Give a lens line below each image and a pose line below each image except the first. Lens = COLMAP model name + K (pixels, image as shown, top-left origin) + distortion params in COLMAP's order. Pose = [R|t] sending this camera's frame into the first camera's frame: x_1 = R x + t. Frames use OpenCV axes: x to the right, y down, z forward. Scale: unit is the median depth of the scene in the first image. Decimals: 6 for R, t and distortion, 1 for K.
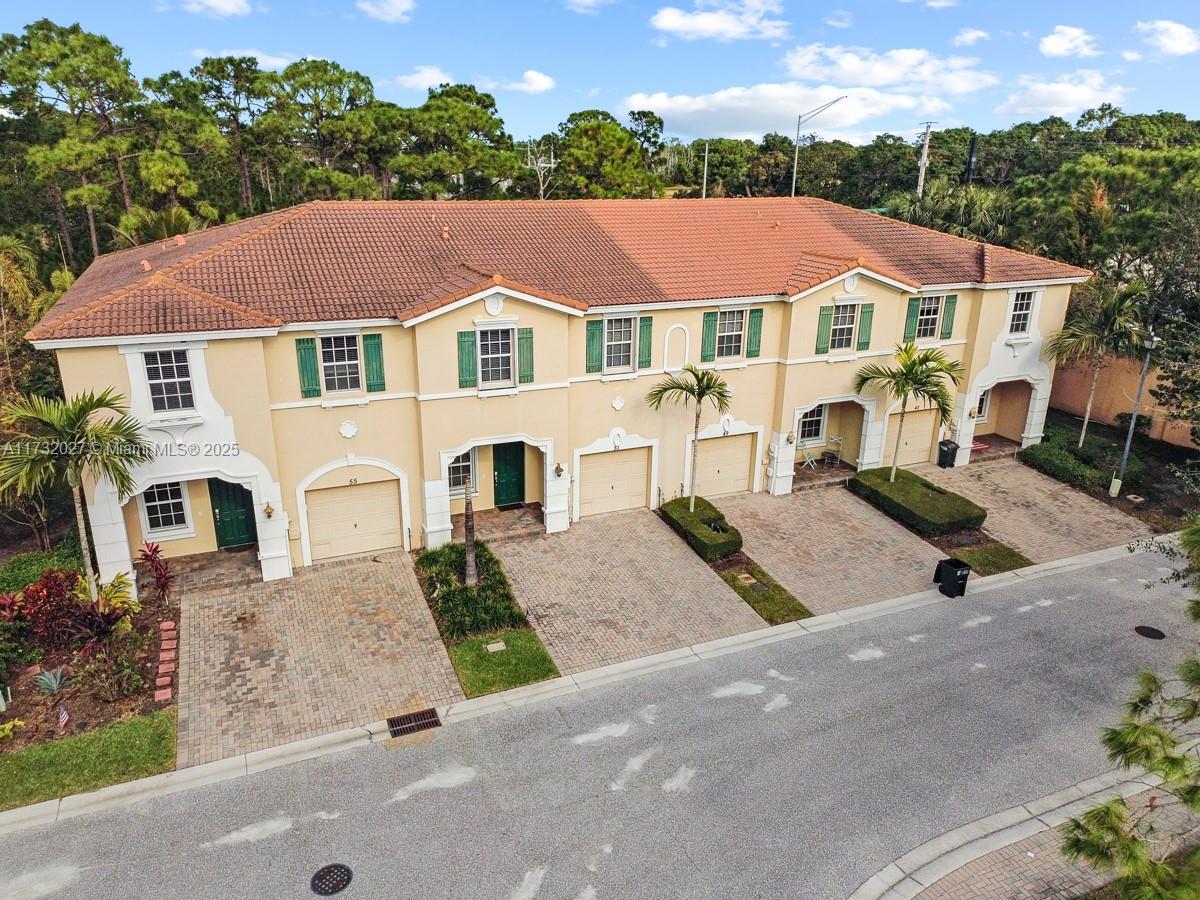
lens RADIAL K [[844.1, 0, 600.0], [0, 844.1, 450.0], [0, 0, 1]] dist [0.057063, -0.058167]
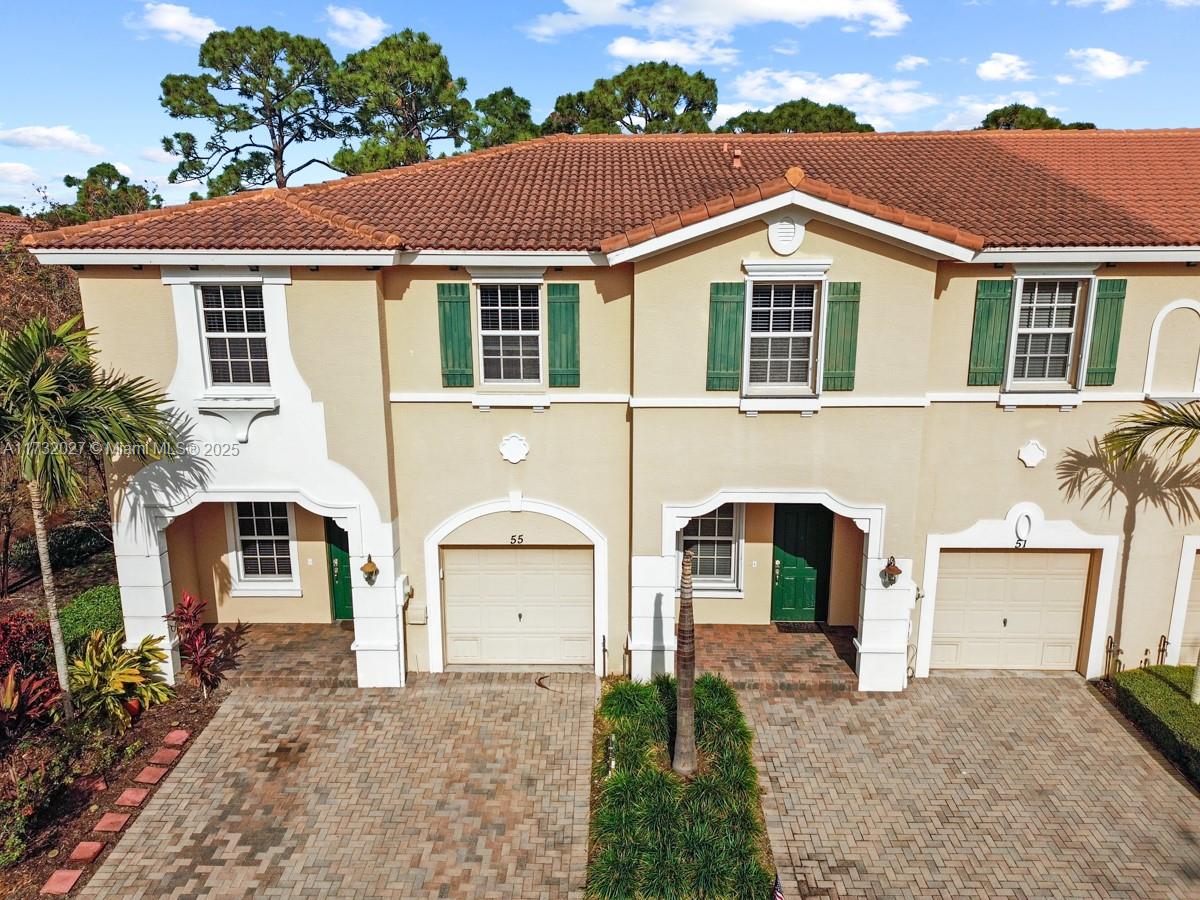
lens RADIAL K [[844.1, 0, 600.0], [0, 844.1, 450.0], [0, 0, 1]] dist [0.057063, -0.058167]
pose [[0.908565, 0.074080, -0.411123, -0.003932], [-0.122508, 0.988130, -0.092687, 0.022589], [0.399377, 0.134578, 0.906855, 0.485281]]
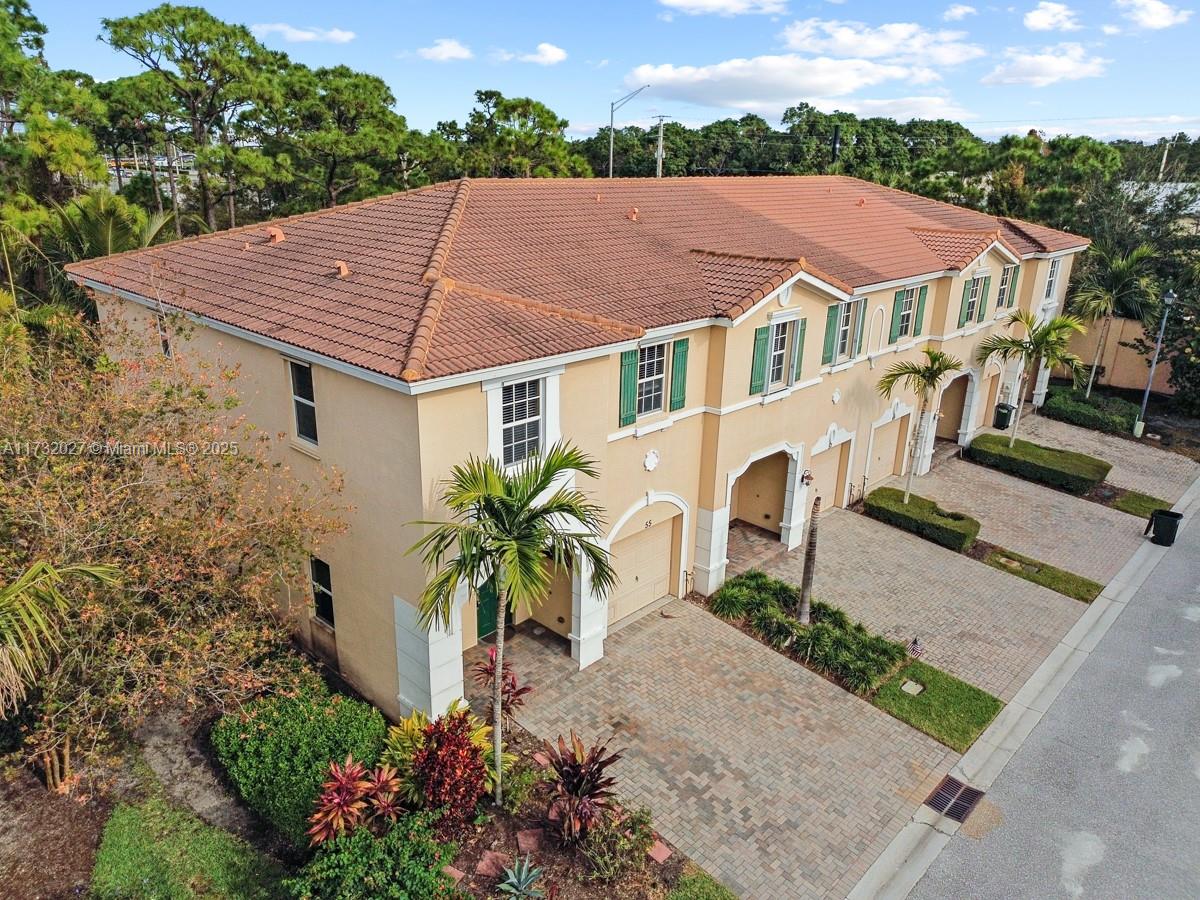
lens RADIAL K [[854.7, 0, 600.0], [0, 854.7, 450.0], [0, 0, 1]] dist [0.109216, 0.002098]
pose [[0.918965, -0.125957, 0.373682, -0.626397], [0.126392, 0.991703, 0.023448, -0.058009], [-0.373536, 0.025683, 0.927260, 0.260656]]
